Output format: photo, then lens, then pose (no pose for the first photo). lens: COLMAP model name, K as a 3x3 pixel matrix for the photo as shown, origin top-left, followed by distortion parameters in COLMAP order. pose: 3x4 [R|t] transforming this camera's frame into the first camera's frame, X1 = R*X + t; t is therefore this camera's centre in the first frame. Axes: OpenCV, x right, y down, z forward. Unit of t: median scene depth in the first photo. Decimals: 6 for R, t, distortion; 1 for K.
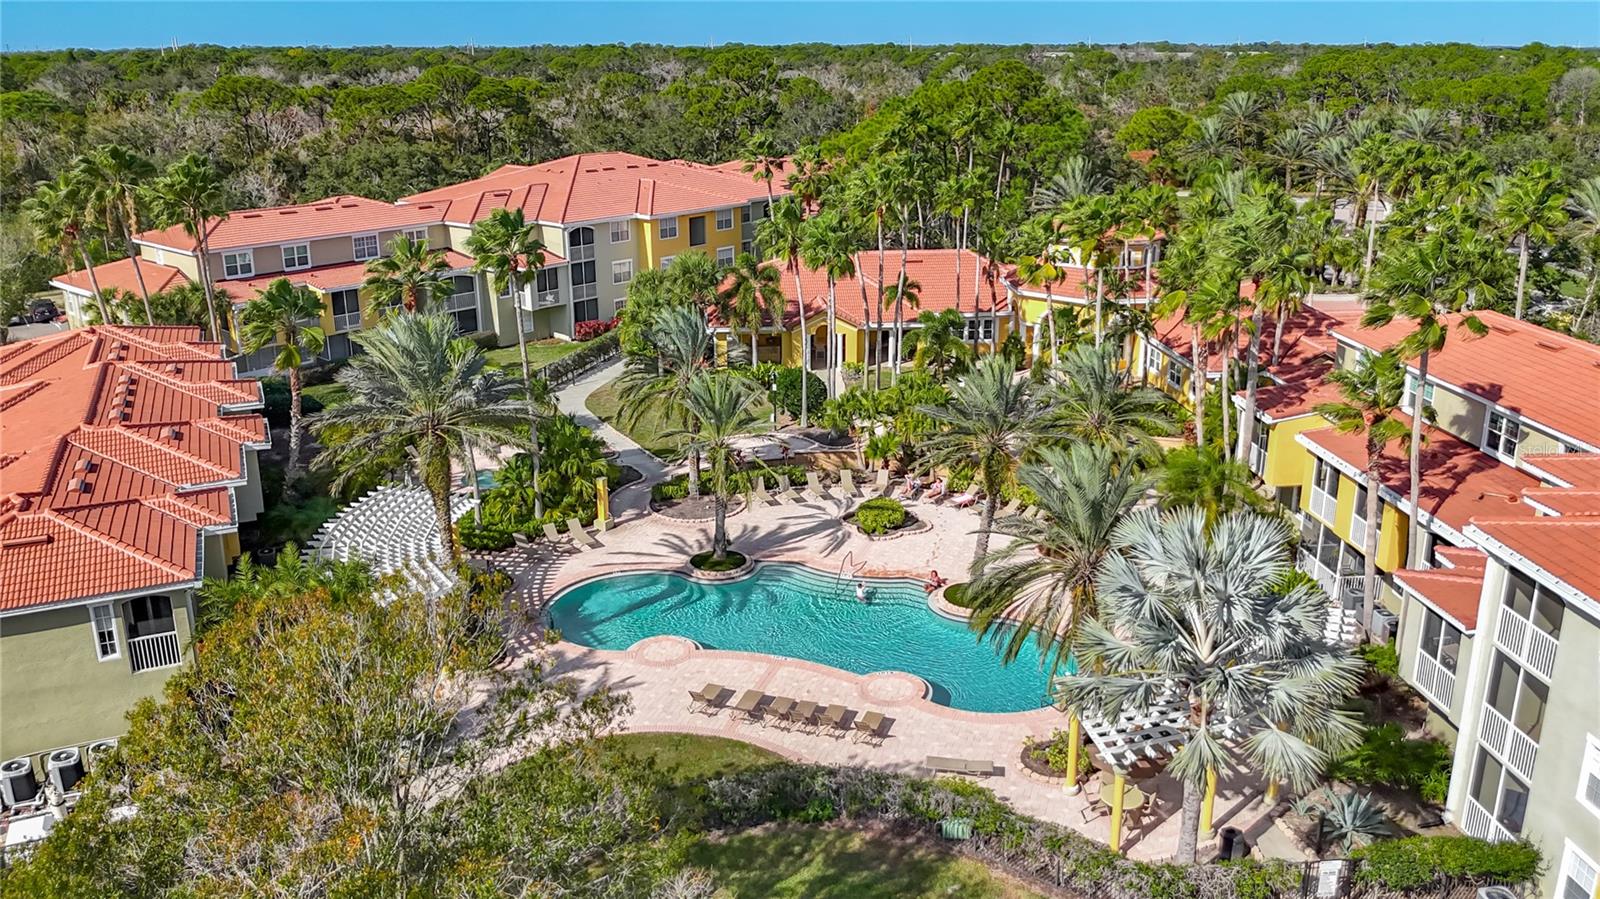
lens RADIAL K [[1274.8, 0, 800.0], [0, 1274.8, 449.5], [0, 0, 1]] dist [0.002875, 0.001212]
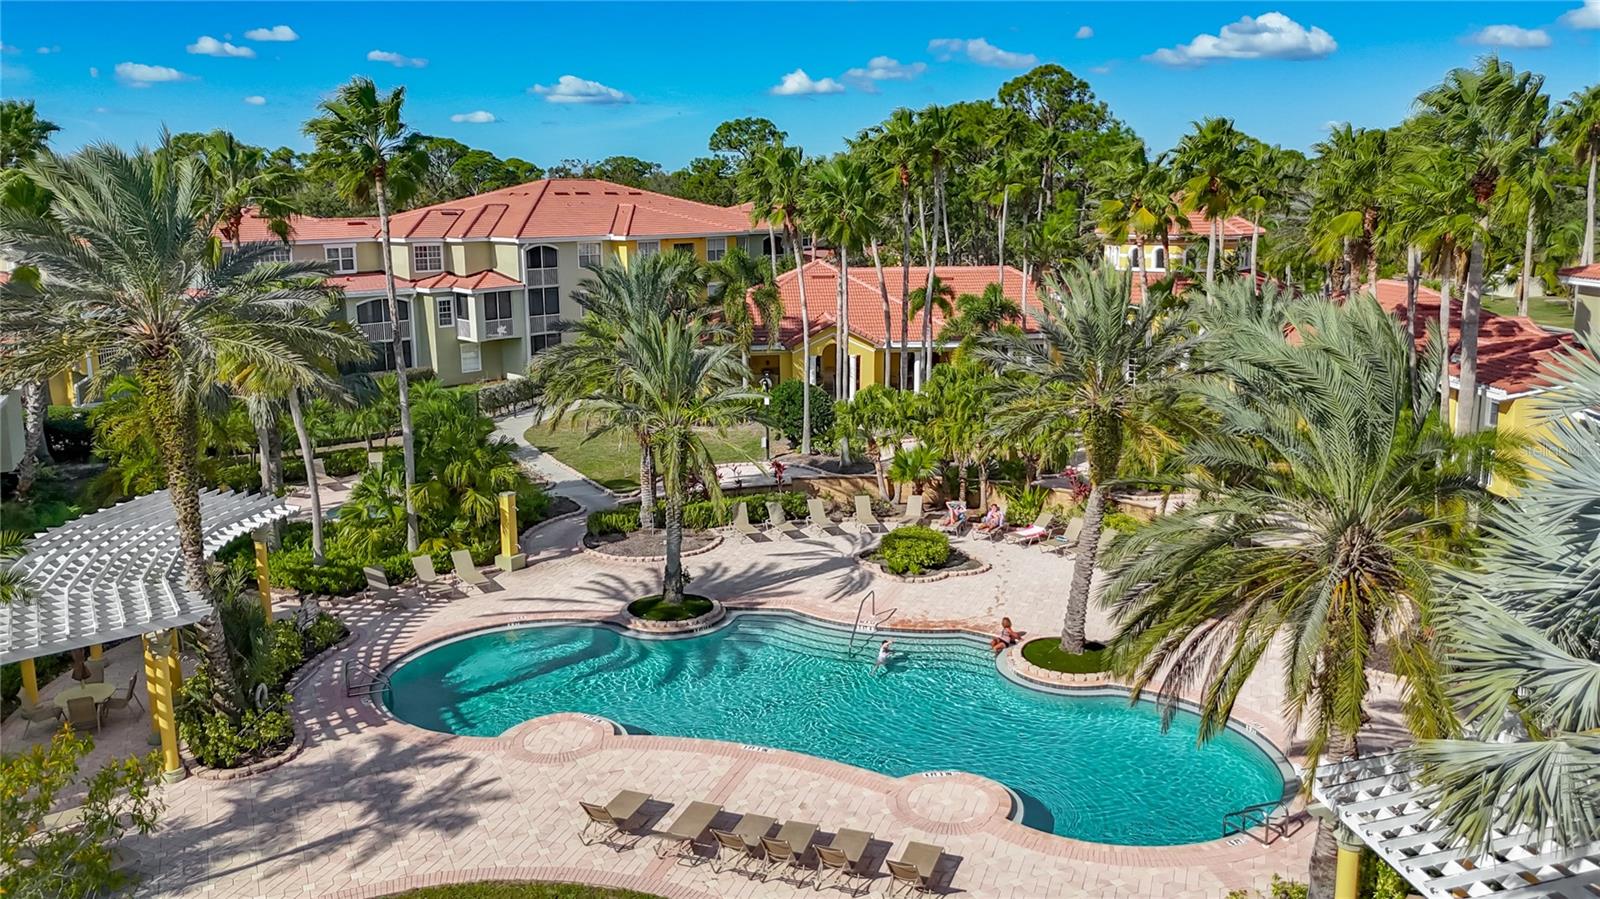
lens RADIAL K [[1210.3, 0, 800.0], [0, 1210.3, 449.5], [0, 0, 1]] dist [0.002928, 0.000421]
pose [[0.999935, 0.000032, -0.011431, 0.009348], [-0.001362, 0.993209, -0.116337, 0.074817], [0.011350, 0.116345, 0.993144, 0.352629]]
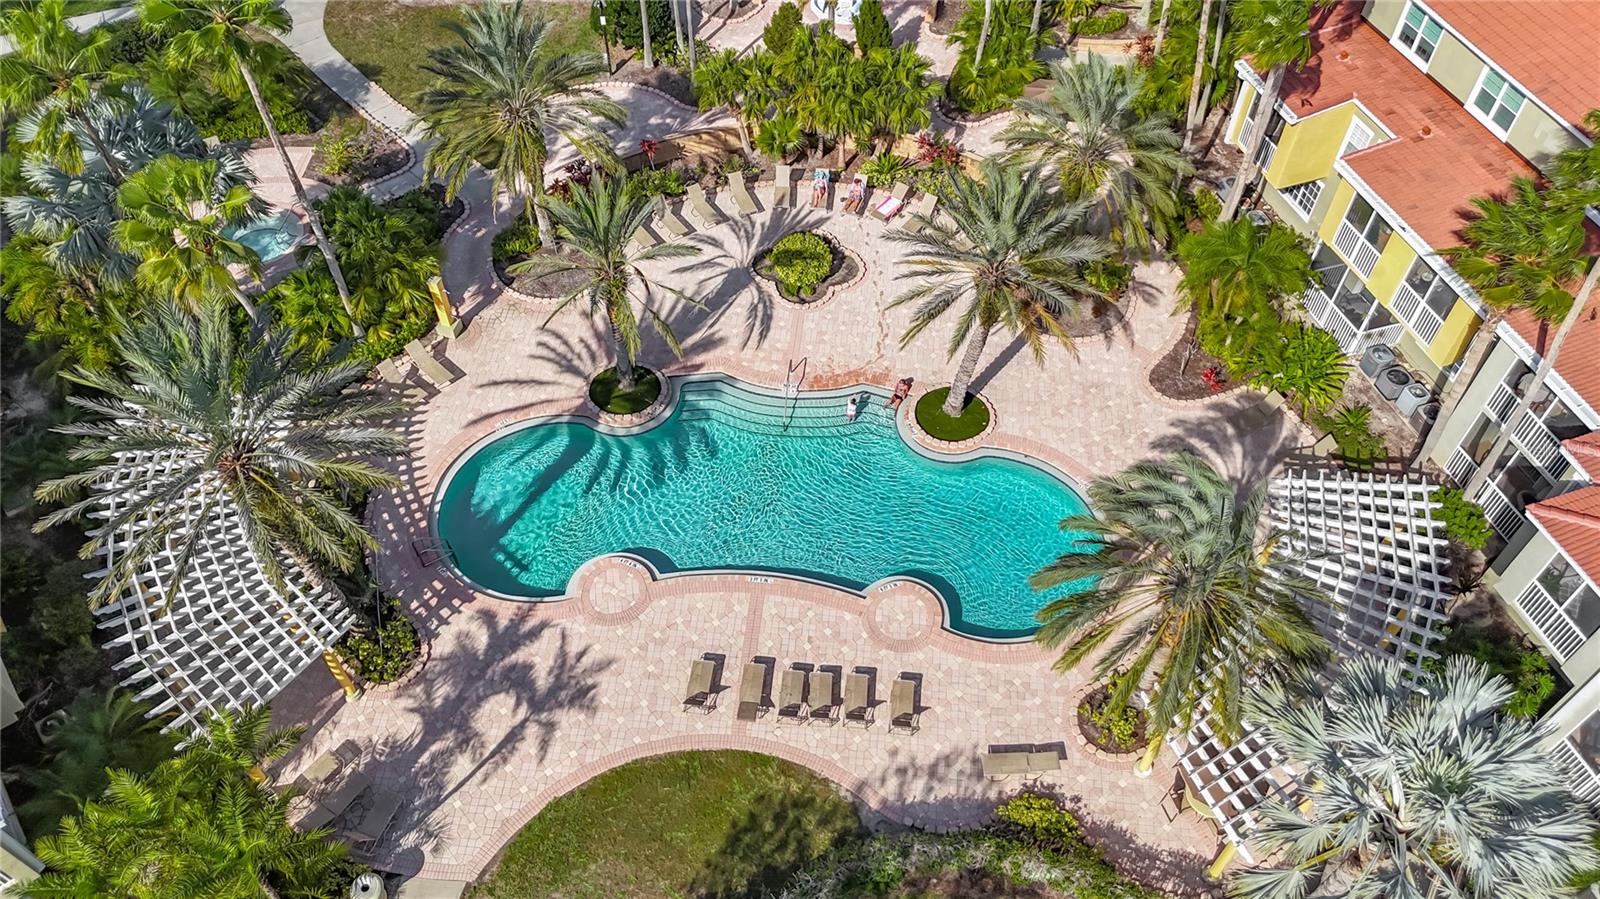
lens RADIAL K [[1234.0, 0, 802.4], [0, 1234.0, 446.6], [0, 0, 1]] dist [0.055310, -0.003576]
pose [[0.971120, -0.183530, 0.152454, -0.076710], [0.068141, 0.825708, 0.559967, -0.290382], [-0.228653, -0.533407, 0.814368, 0.309651]]
